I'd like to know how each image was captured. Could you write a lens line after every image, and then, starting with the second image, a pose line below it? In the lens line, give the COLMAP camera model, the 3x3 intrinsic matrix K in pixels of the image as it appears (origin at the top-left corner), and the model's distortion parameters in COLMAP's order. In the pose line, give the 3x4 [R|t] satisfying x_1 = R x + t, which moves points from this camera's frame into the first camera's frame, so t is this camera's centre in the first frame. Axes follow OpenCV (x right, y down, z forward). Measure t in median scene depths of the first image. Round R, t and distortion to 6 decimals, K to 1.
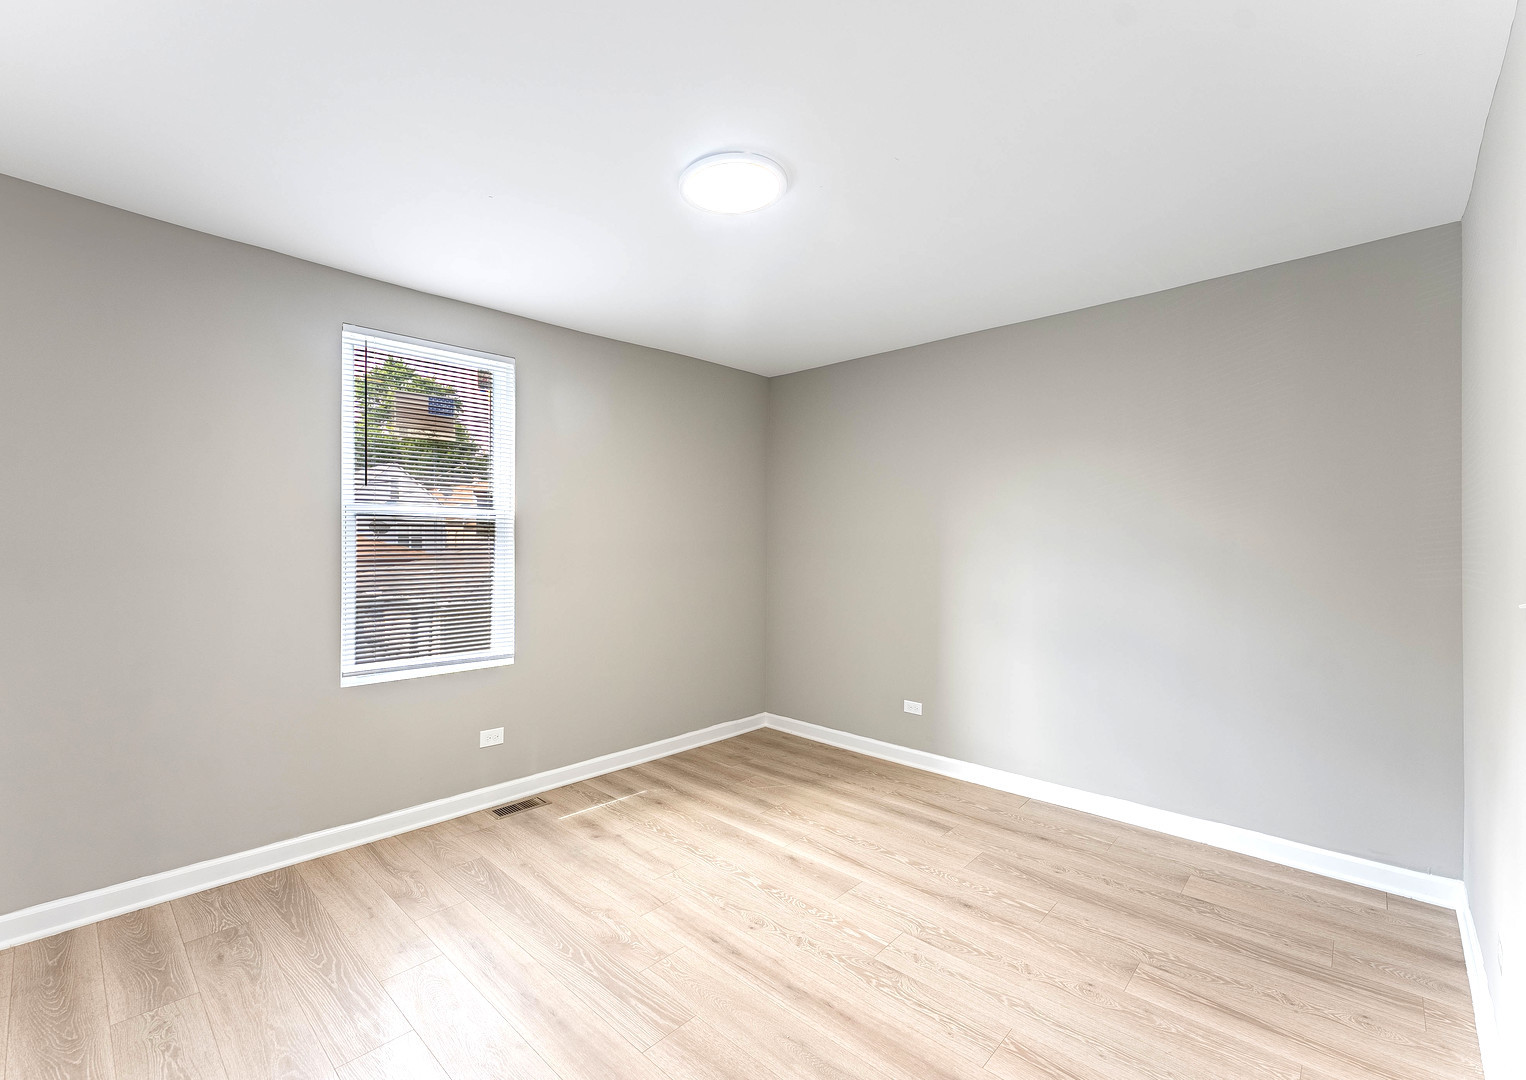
lens RADIAL K [[664.3, 0, 763.0], [0, 664.3, 540.0], [0, 0, 1]] dist [-0.000043, -0.000011]
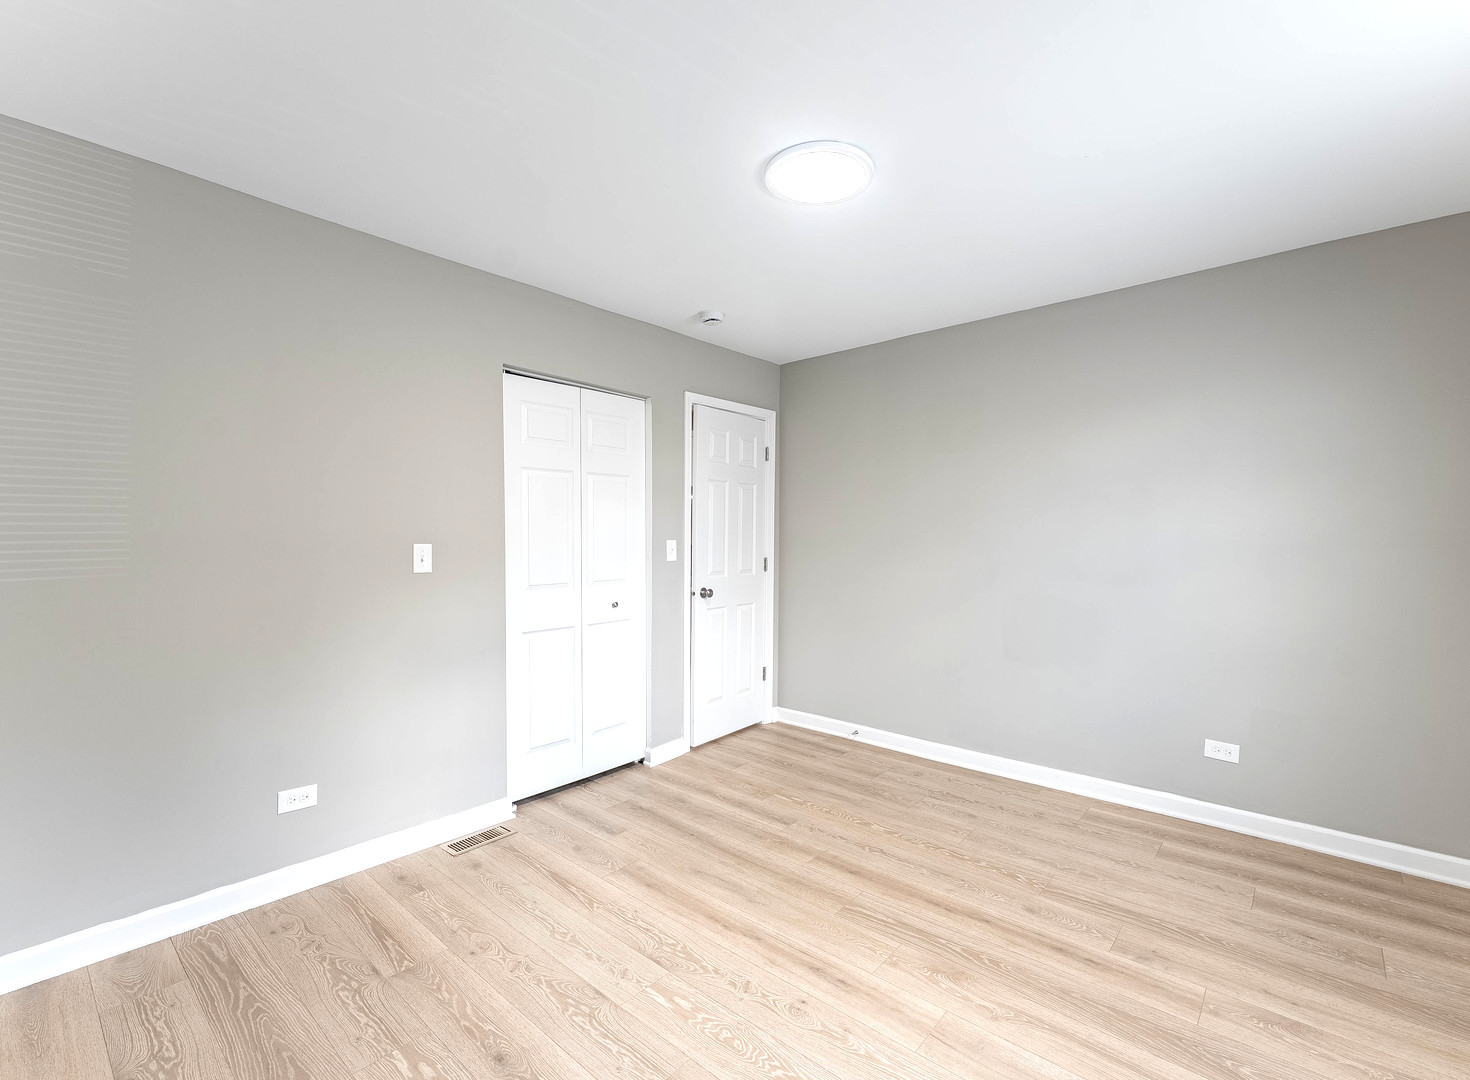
lens RADIAL K [[665.9, 0, 737.3], [0, 665.9, 540.6], [0, 0, 1]] dist [-0.002482, -0.000004]
pose [[-0.999977, -0.003225, 0.005985, 0.066638], [-0.003162, 0.999940, 0.010495, 0.003781], [-0.006019, 0.010476, -0.999927, 1.964890]]
